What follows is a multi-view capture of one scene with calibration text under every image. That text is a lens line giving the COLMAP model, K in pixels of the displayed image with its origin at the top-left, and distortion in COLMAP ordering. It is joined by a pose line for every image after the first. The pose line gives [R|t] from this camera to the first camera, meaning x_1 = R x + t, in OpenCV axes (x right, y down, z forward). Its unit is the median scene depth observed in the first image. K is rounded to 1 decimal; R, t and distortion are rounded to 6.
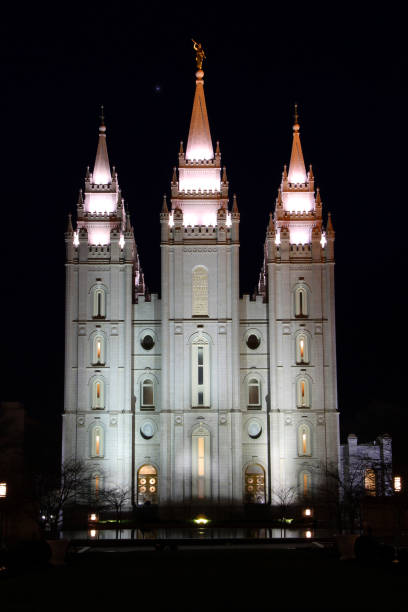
lens RADIAL K [[1007.4, 0, 204.0], [0, 1007.4, 306.0], [0, 0, 1]] dist [0.200220, 0.064739]
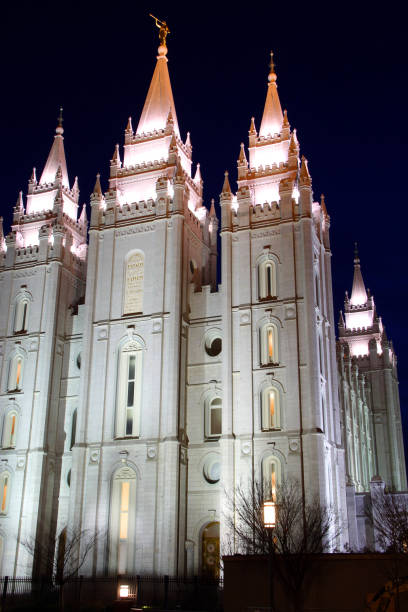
lens RADIAL K [[716.8, 0, 204.0], [0, 716.8, 306.0], [0, 0, 1]] dist [0.020774, 0.020294]
pose [[0.927552, -0.120997, -0.353563, 0.229160], [0.043797, 0.974809, -0.218701, 0.120595], [0.371119, 0.187371, 0.909485, 0.543433]]
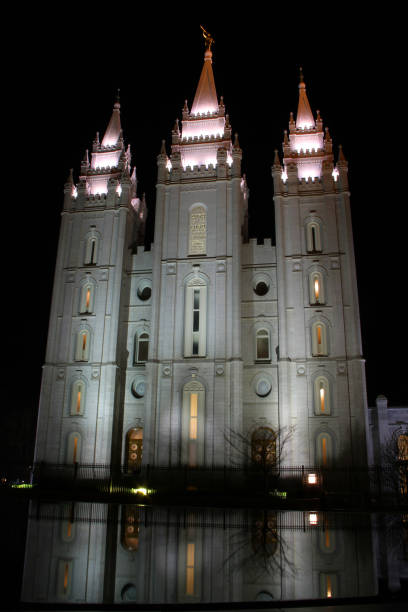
lens RADIAL K [[502.3, 0, 210.6], [0, 502.3, 306.7], [0, 0, 1]] dist [-0.116202, 0.004340]
pose [[0.986250, -0.033426, -0.161846, 0.077051], [0.006170, 0.986096, -0.166063, 0.126378], [0.165147, 0.162782, 0.972743, 0.584107]]
